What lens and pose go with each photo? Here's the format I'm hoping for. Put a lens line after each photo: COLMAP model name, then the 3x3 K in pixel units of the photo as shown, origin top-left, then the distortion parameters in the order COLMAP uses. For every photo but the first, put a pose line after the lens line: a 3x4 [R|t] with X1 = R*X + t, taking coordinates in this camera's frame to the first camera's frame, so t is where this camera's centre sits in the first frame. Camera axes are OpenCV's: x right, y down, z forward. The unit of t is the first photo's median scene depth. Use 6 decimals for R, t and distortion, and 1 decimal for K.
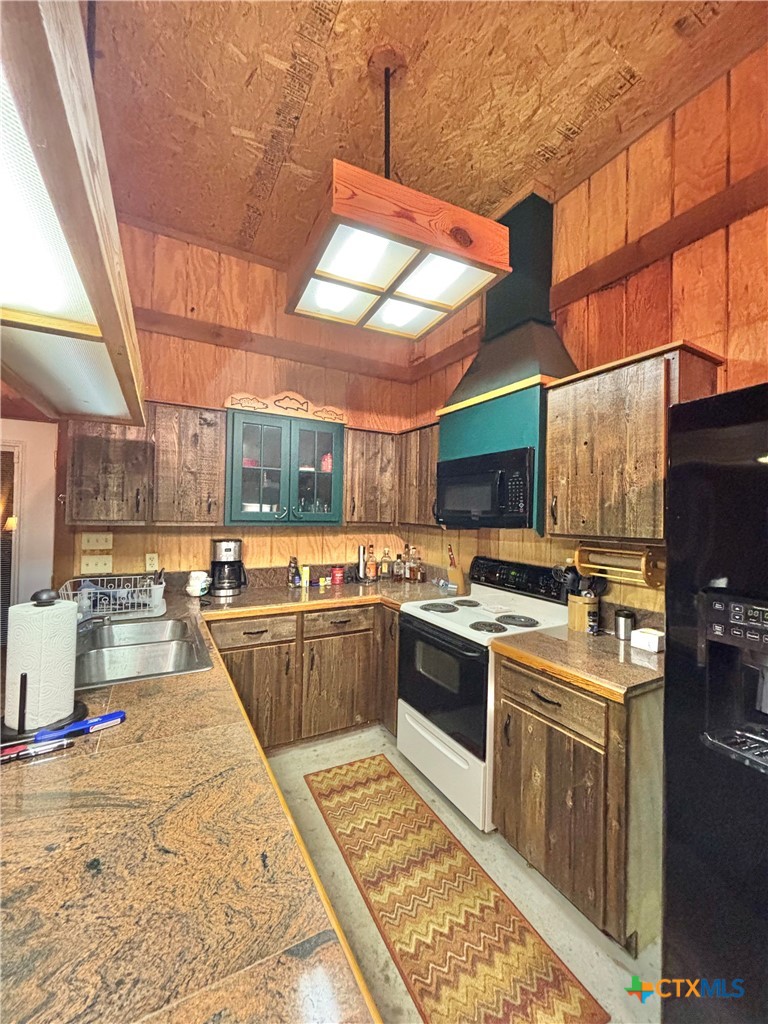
lens RADIAL K [[412.6, 0, 385.1], [0, 412.6, 508.6], [0, 0, 1]] dist [0.000468, -0.000989]
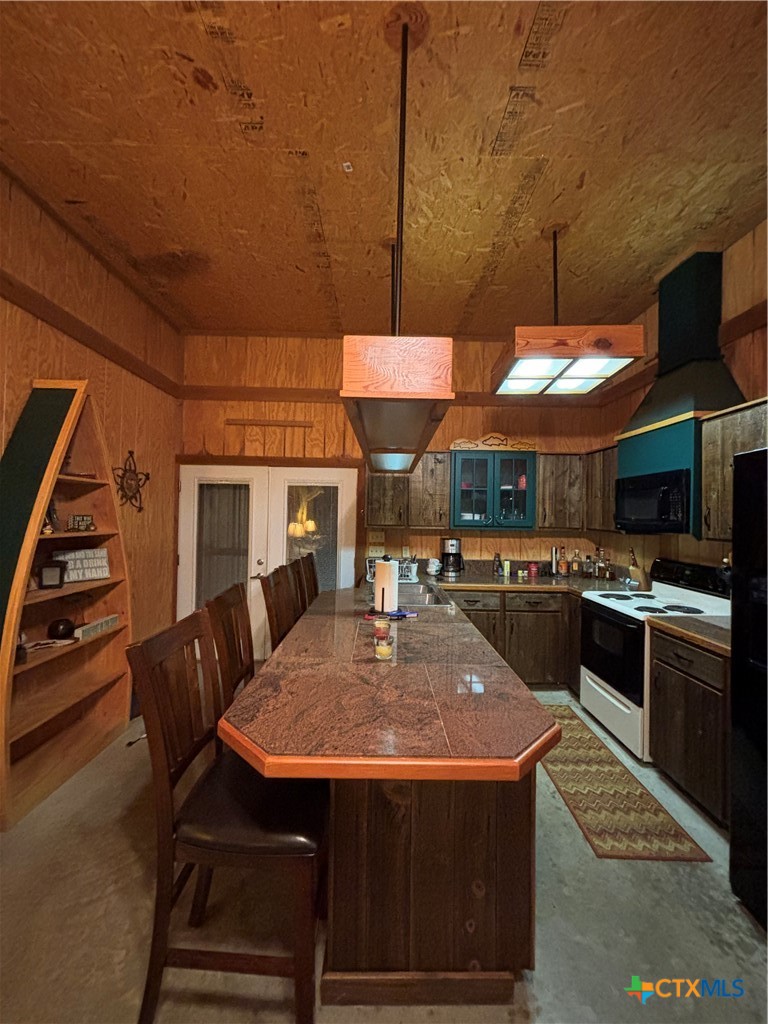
lens RADIAL K [[412.6, 0, 387.5], [0, 412.6, 507.3], [0, 0, 1]] dist [0.000468, -0.000989]
pose [[0.885069, -0.012948, -0.465279, 0.111058], [0.005362, 0.999830, -0.017625, -0.012224], [0.465429, 0.013104, 0.884988, -0.453691]]
